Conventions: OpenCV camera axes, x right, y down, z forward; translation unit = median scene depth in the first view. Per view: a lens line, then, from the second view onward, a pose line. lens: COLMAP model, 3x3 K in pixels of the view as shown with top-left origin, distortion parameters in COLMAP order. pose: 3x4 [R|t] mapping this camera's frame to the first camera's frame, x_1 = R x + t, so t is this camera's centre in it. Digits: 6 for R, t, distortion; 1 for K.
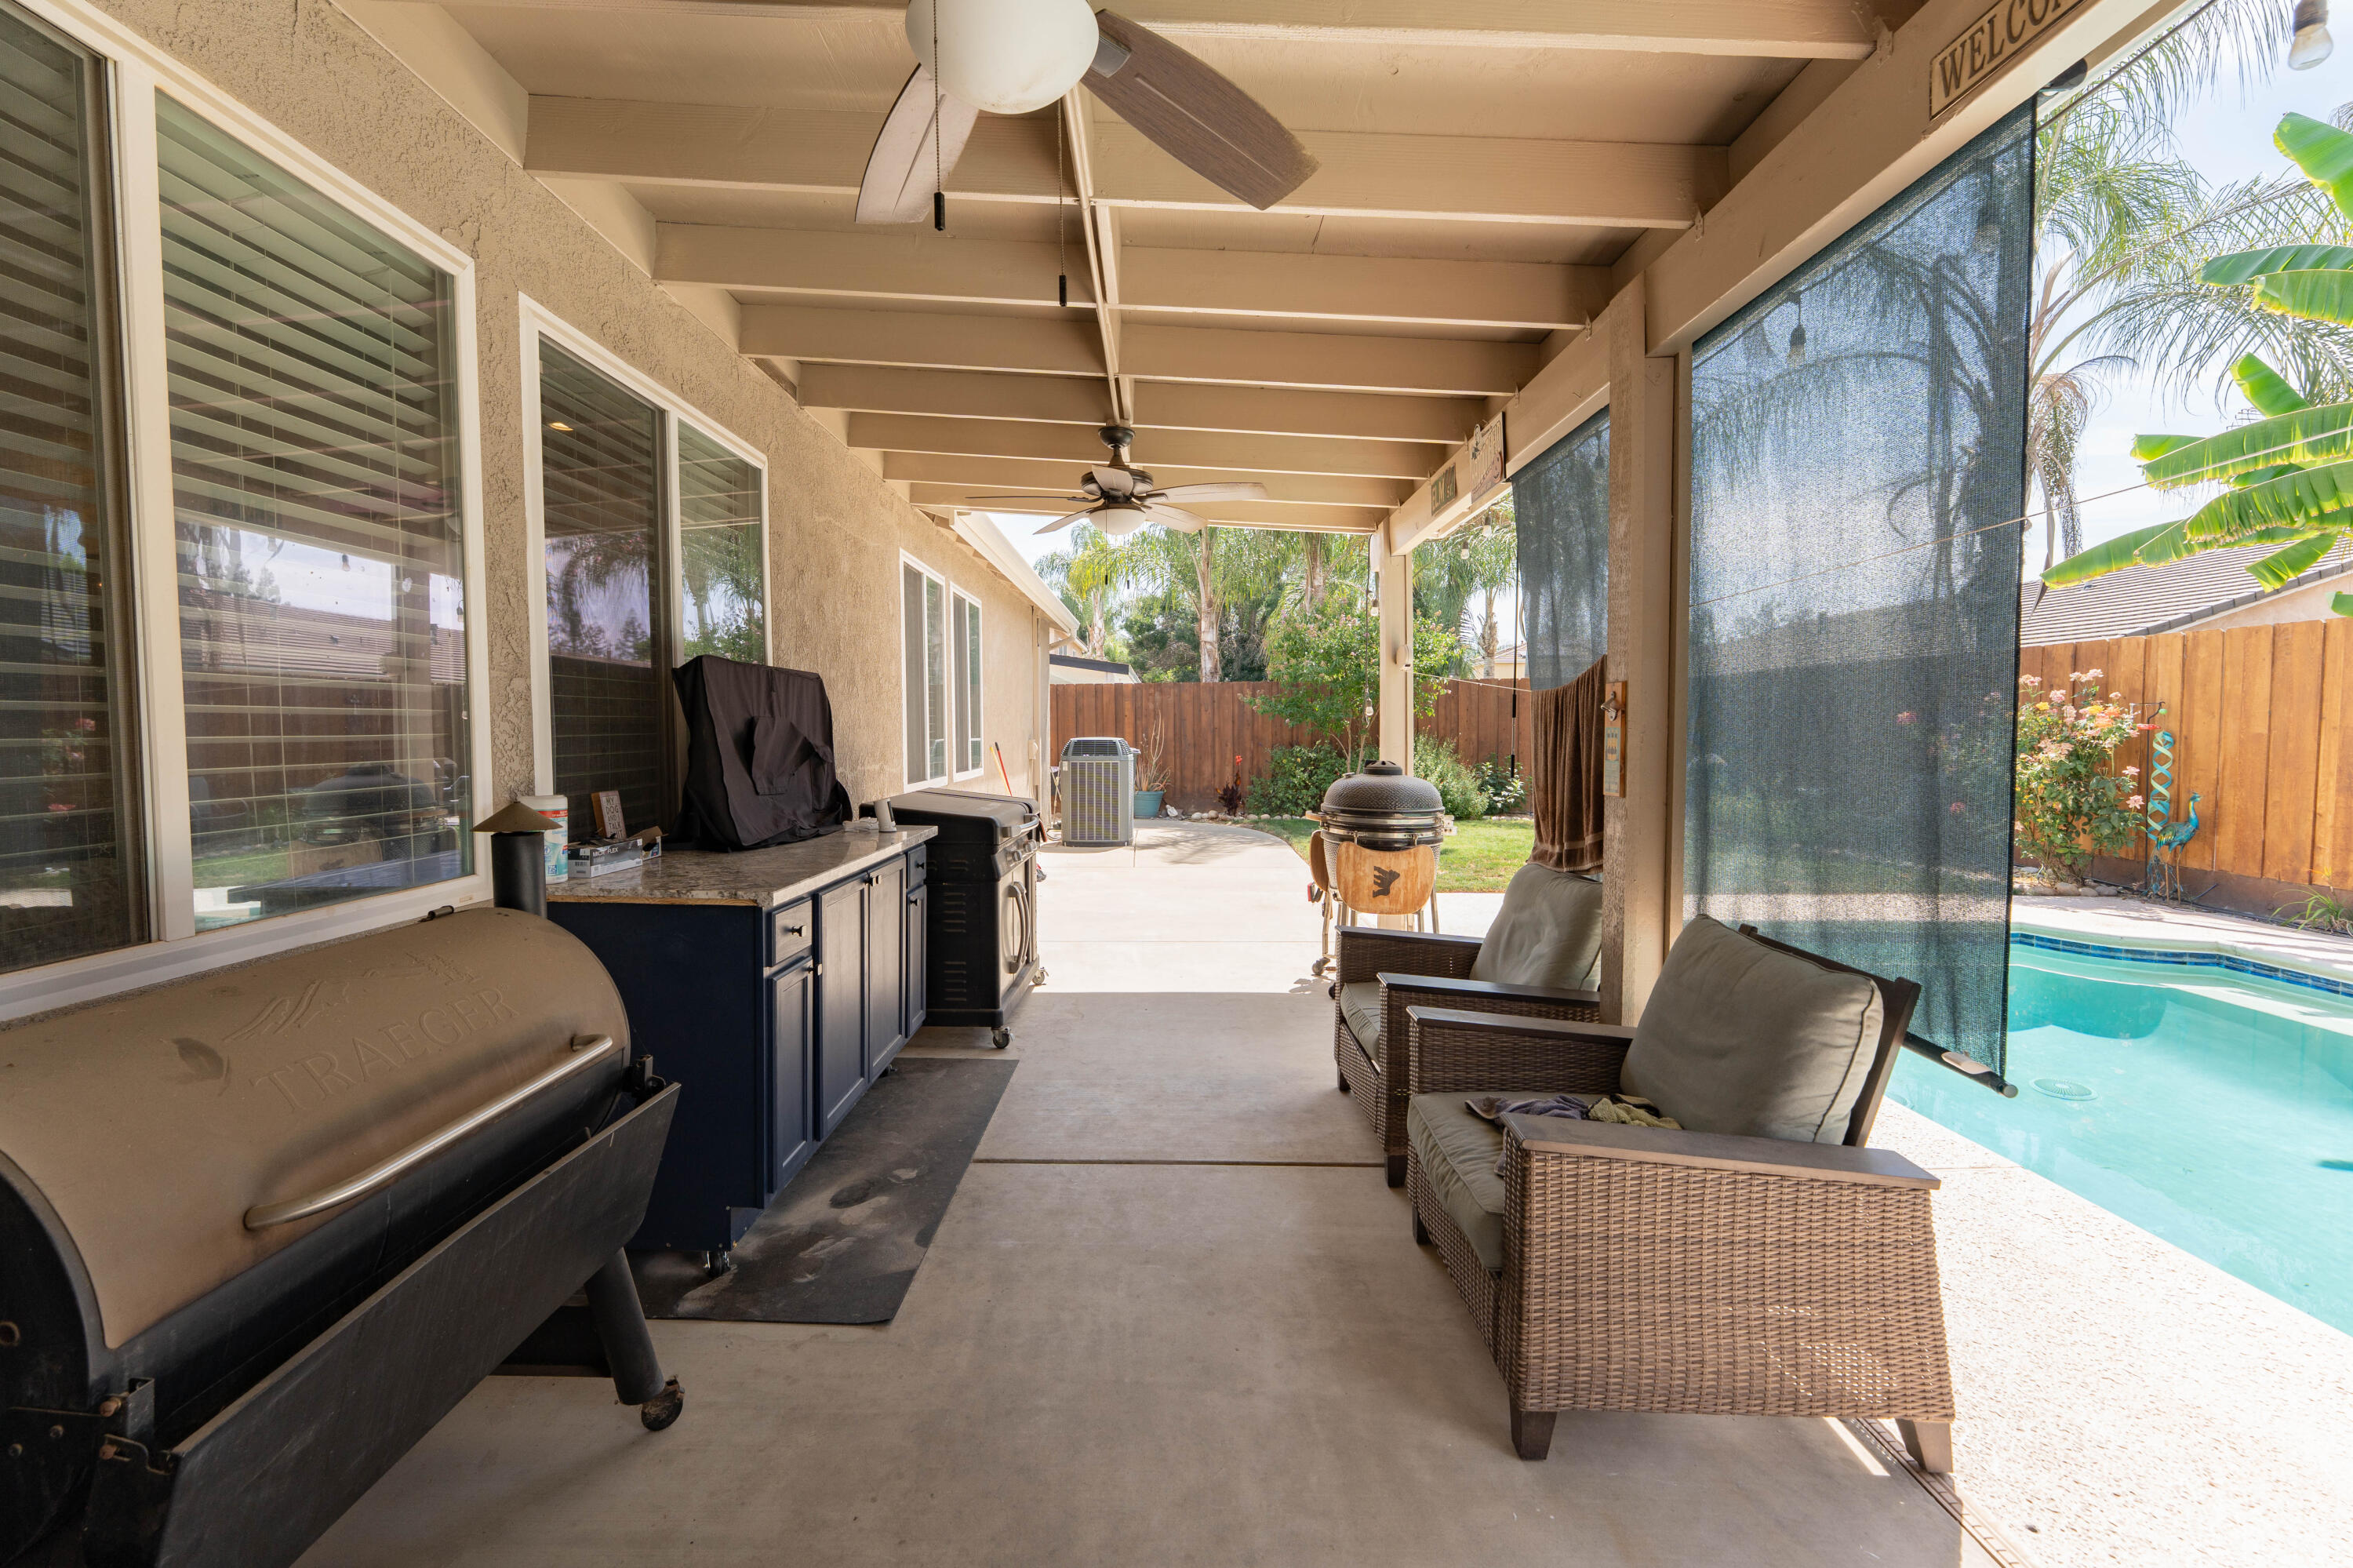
lens RADIAL K [[958.8, 0, 1182.2], [0, 958.8, 783.1], [0, 0, 1]] dist [0.002328, 0.000740]
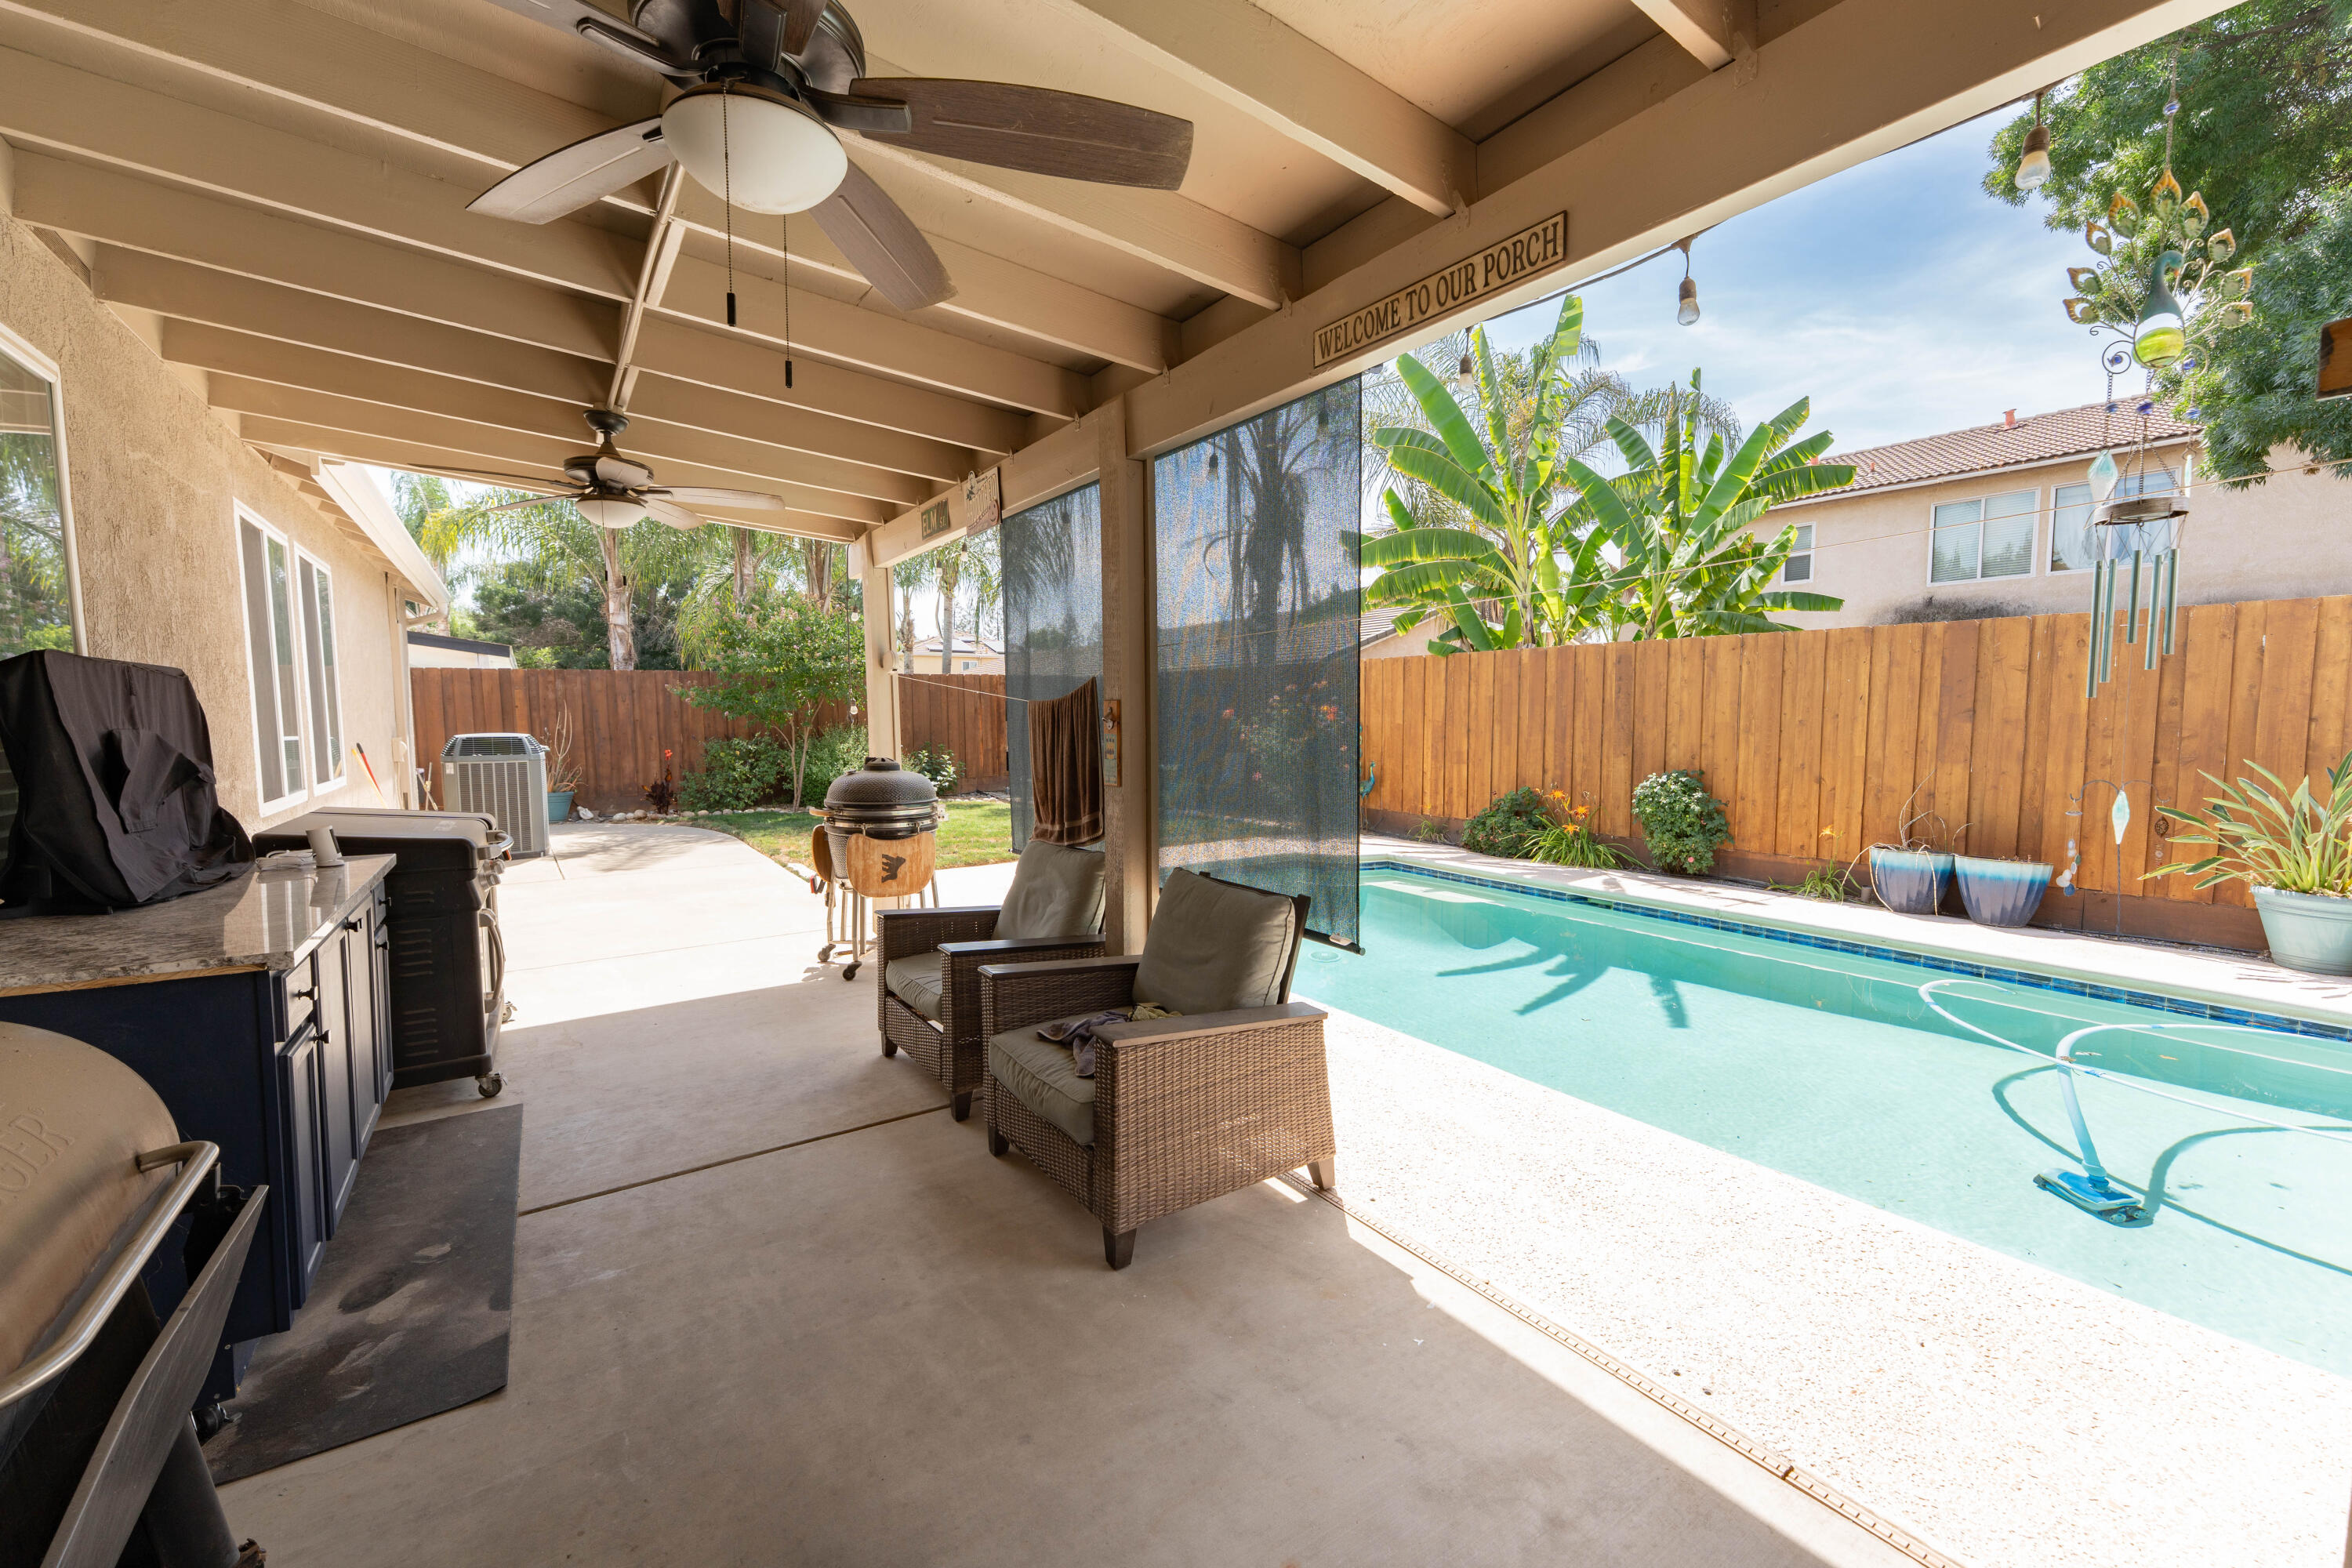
lens RADIAL K [[958.4, 0, 1157.0], [0, 958.4, 788.4], [0, 0, 1]] dist [0.002328, 0.000740]
pose [[0.805453, -0.049434, 0.590594, -0.212881], [0.031720, 0.998683, 0.040332, -0.025657], [-0.591810, -0.013752, 0.805960, -0.080171]]
